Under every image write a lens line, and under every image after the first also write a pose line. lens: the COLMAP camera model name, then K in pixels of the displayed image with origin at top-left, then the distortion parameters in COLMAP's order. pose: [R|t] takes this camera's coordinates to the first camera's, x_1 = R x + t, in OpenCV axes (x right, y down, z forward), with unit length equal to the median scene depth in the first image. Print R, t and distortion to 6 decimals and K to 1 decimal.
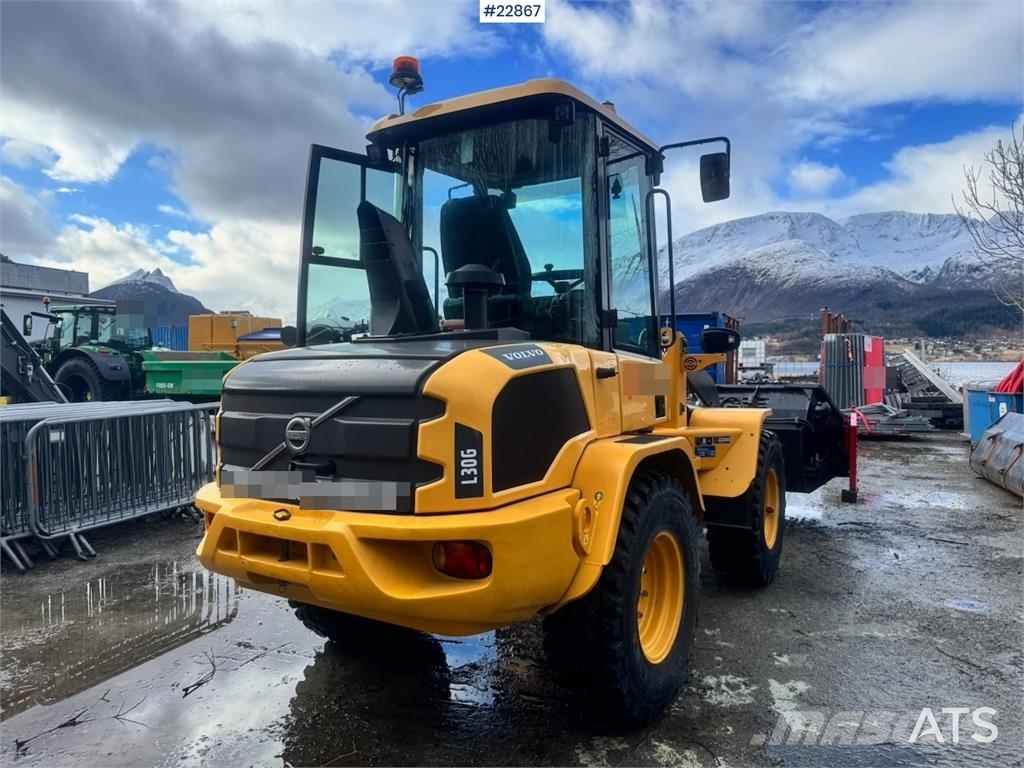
lens RADIAL K [[704.2, 0, 512.0], [0, 704.2, 384.0], [0, 0, 1]] dist [0.175811, -0.306805]
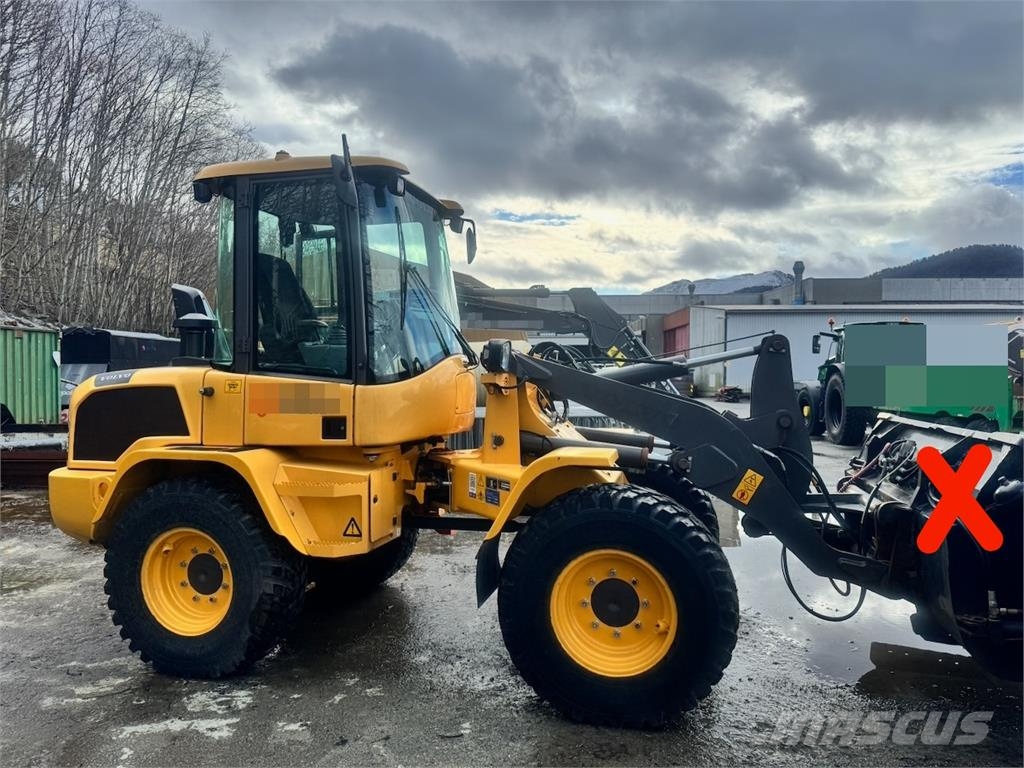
lens RADIAL K [[710.4, 0, 512.0], [0, 710.4, 384.0], [0, 0, 1]] dist [0.096150, -0.146634]
pose [[0.300365, 0.010693, -0.953764, 1.363021], [-0.028381, 0.999595, 0.002268, -0.042518], [0.953402, 0.026388, 0.300547, 1.045765]]
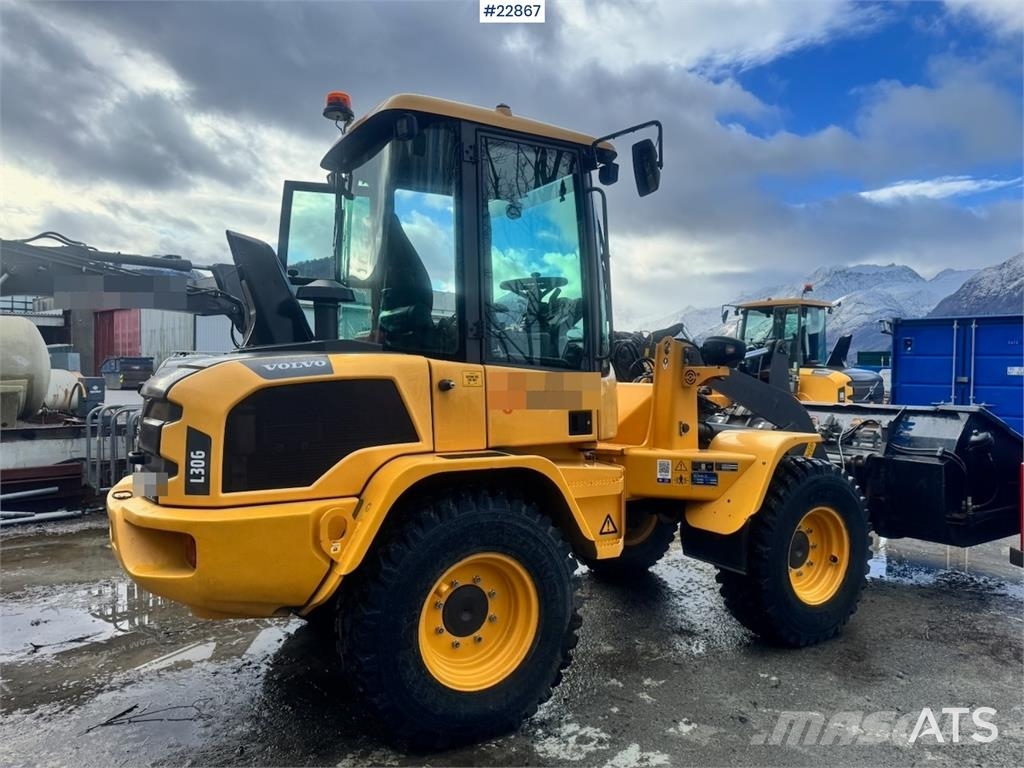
lens RADIAL K [[710.4, 0, 512.0], [0, 710.4, 384.0], [0, 0, 1]] dist [0.096150, -0.146634]
pose [[0.887957, 0.020690, -0.459460, 0.614549], [-0.026107, 0.999644, -0.005439, -0.012684], [0.459184, 0.016825, 0.888182, 0.158940]]
